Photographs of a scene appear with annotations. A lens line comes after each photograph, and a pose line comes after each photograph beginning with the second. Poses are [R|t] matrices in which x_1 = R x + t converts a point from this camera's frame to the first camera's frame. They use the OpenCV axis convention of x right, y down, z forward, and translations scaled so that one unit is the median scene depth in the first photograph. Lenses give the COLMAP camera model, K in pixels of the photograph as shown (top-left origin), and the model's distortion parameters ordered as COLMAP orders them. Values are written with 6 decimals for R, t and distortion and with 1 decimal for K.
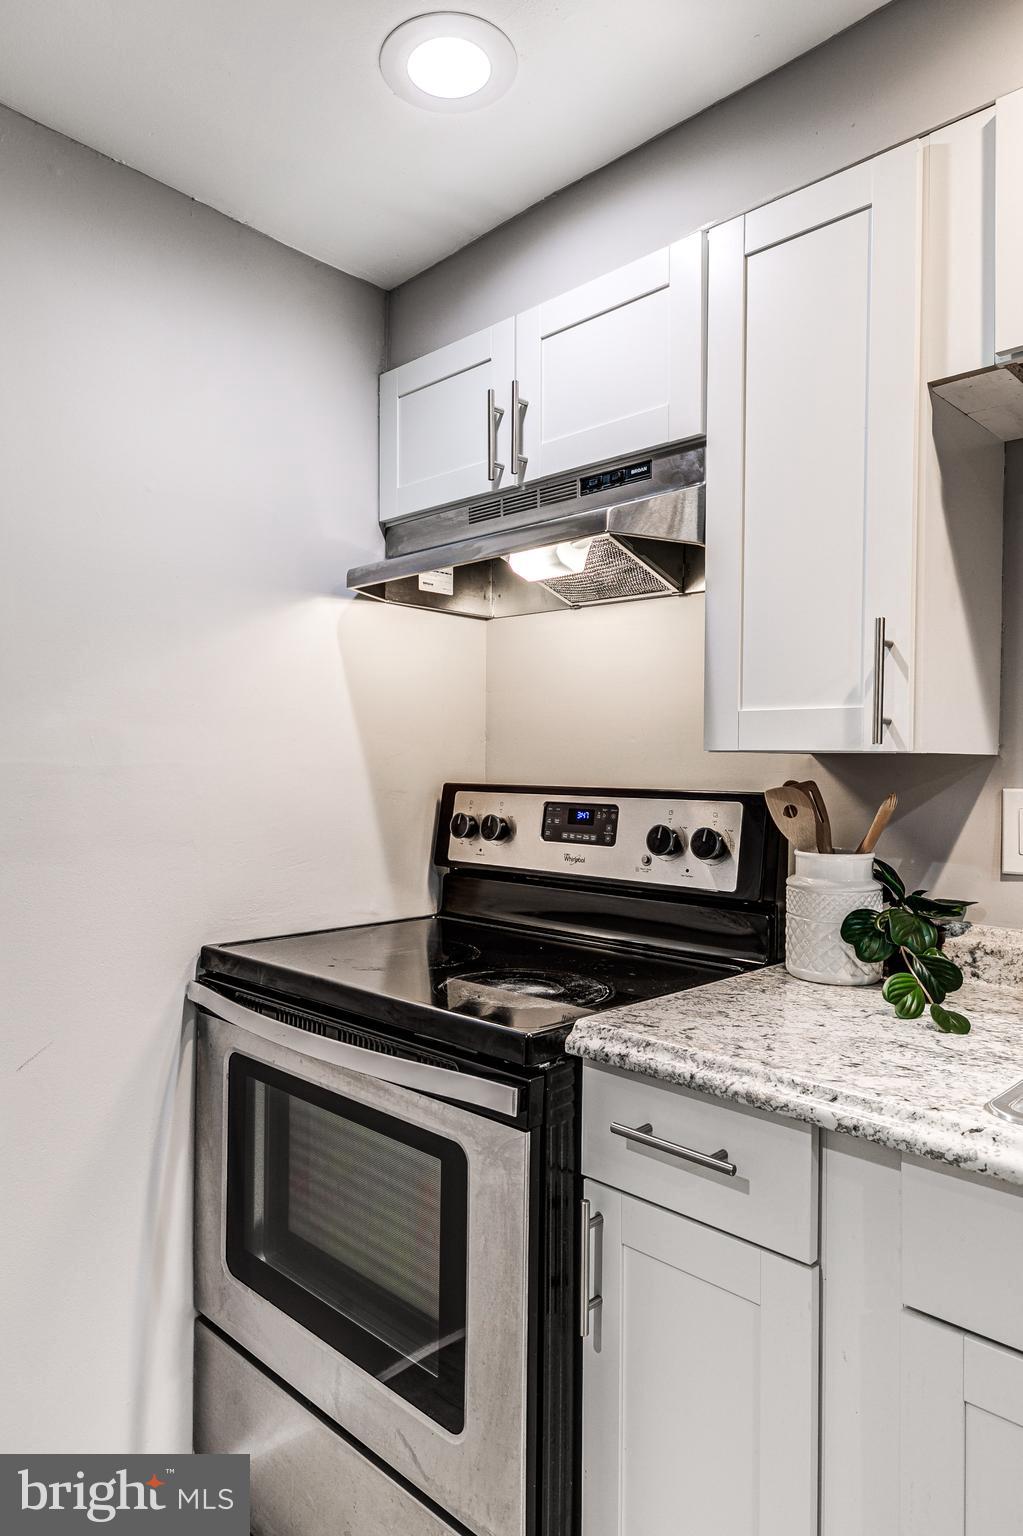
lens RADIAL K [[982.1, 0, 511.5], [0, 982.1, 768.0], [0, 0, 1]] dist [0.000271, 0.001911]
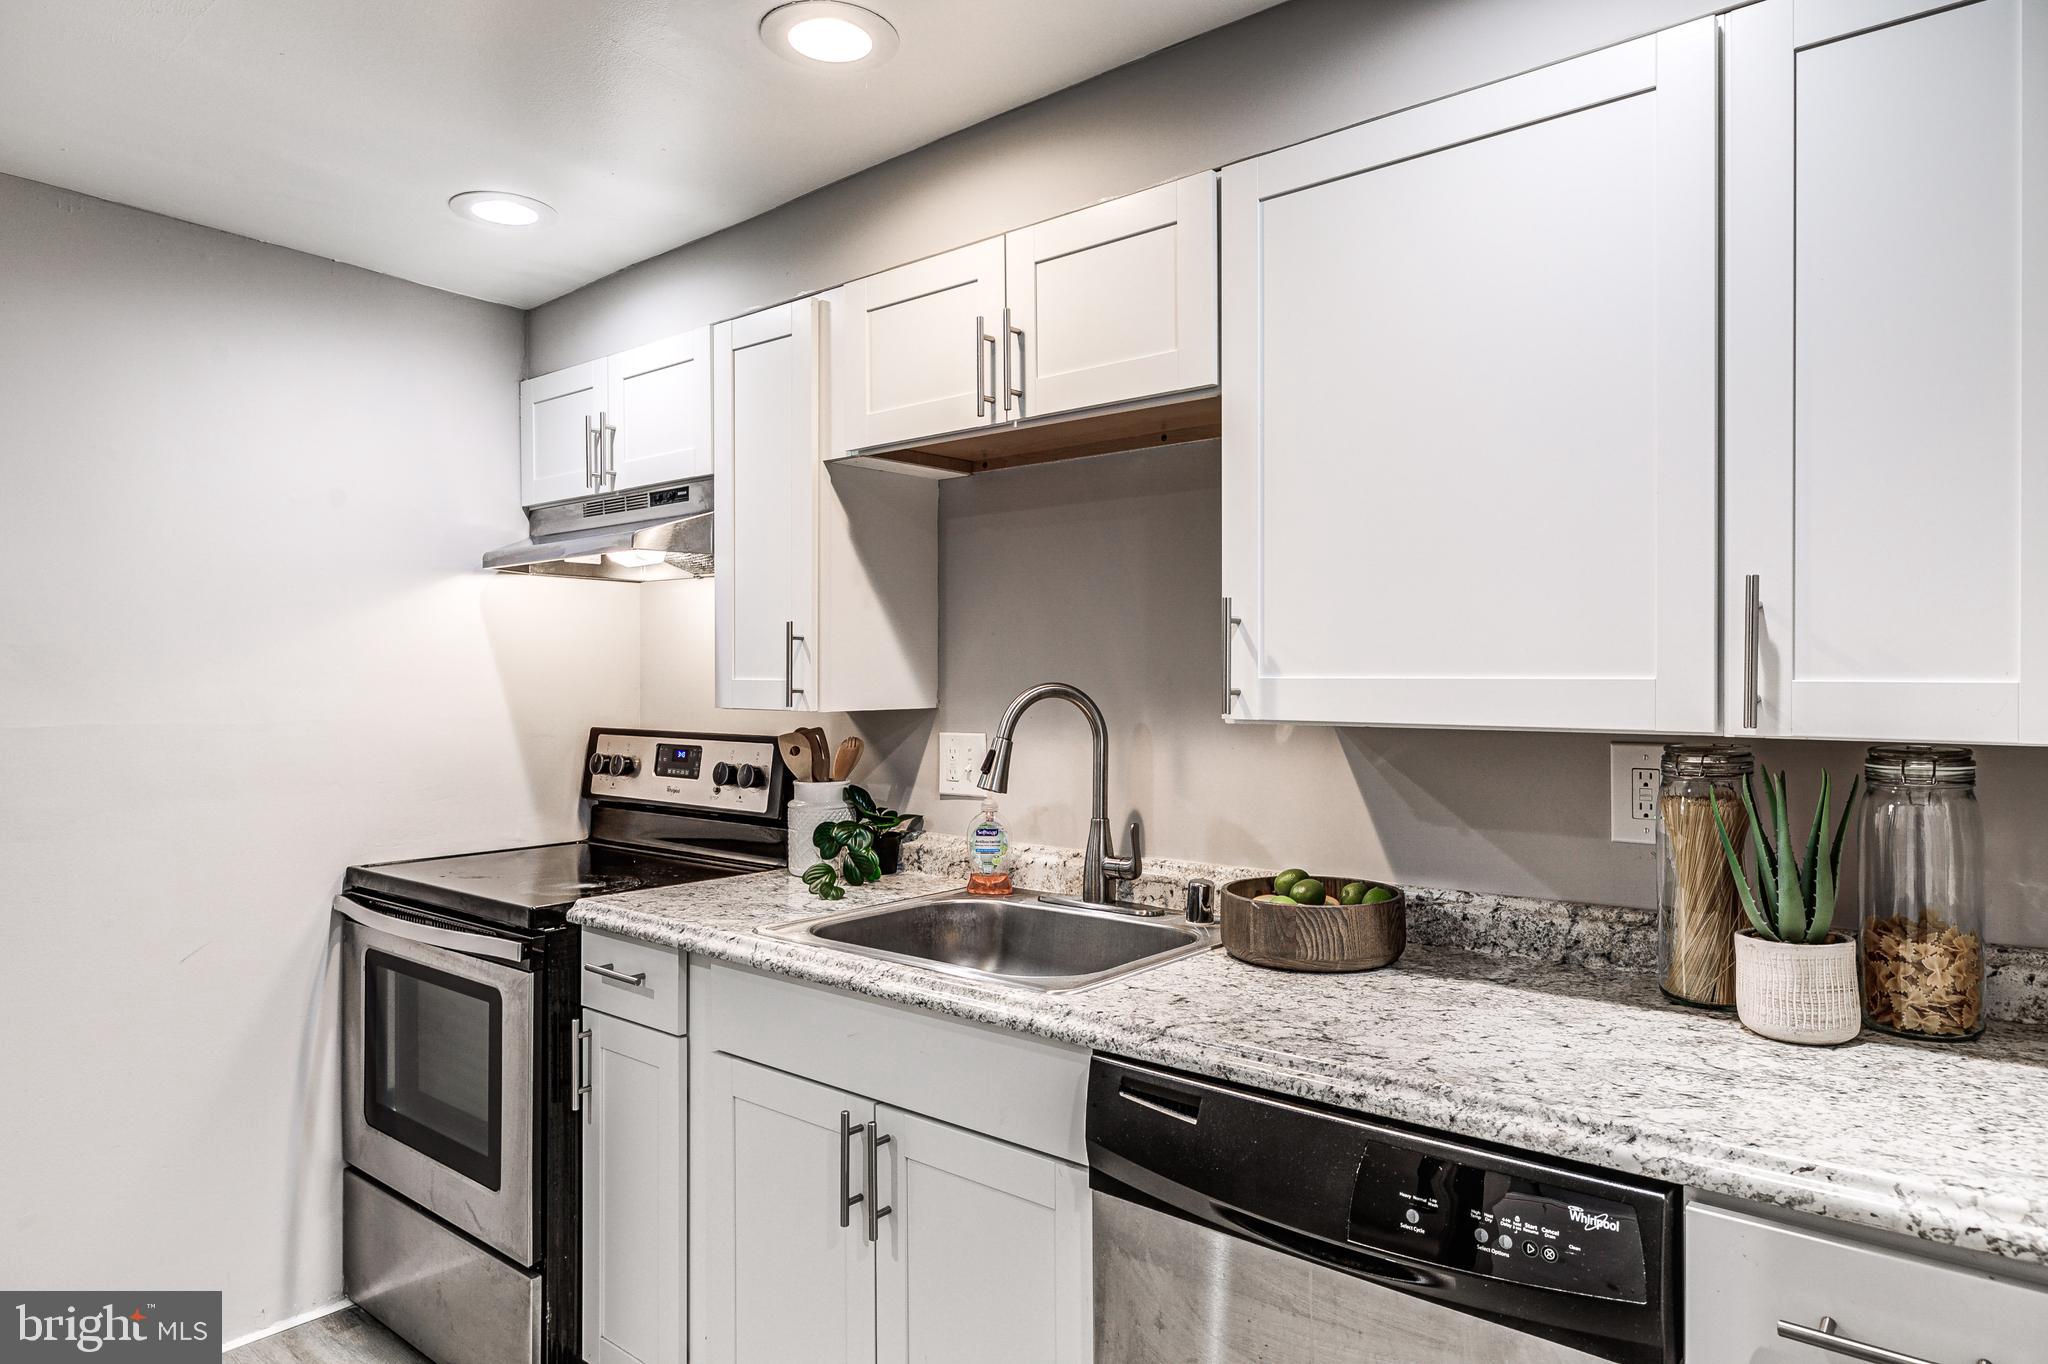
lens RADIAL K [[1309.4, 0, 1122.6], [0, 1309.4, 673.5], [0, 0, 1]] dist [0.000271, 0.001911]
pose [[0.995244, -0.010554, 0.096836, 0.505507], [0.010641, 0.999943, -0.000385, -0.050977], [-0.096826, 0.001413, 0.995300, -0.744629]]
